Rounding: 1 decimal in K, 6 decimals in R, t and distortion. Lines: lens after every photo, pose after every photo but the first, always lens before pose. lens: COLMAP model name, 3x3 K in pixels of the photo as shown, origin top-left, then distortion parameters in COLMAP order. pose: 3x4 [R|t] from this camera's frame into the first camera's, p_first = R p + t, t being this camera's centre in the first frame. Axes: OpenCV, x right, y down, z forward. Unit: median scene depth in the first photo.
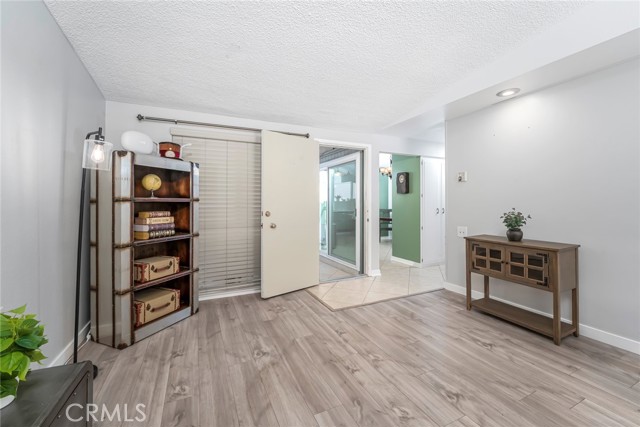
lens RADIAL K [[261.7, 0, 324.2], [0, 261.7, 202.8], [0, 0, 1]] dist [-0.007098, 0.000448]
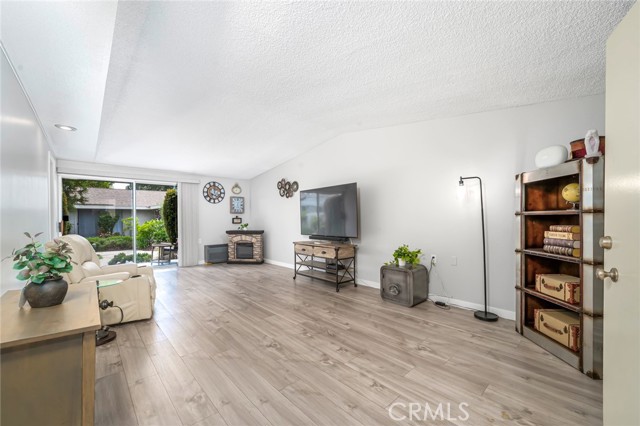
lens RADIAL K [[260.0, 0, 320.1], [0, 260.0, 217.8], [0, 0, 1]] dist [-0.008943, 0.000356]
pose [[-0.958363, 0.008815, -0.285416, 0.499132], [0.009609, 0.999953, -0.001382, -0.001547], [0.285391, -0.004067, -0.958403, 1.925036]]
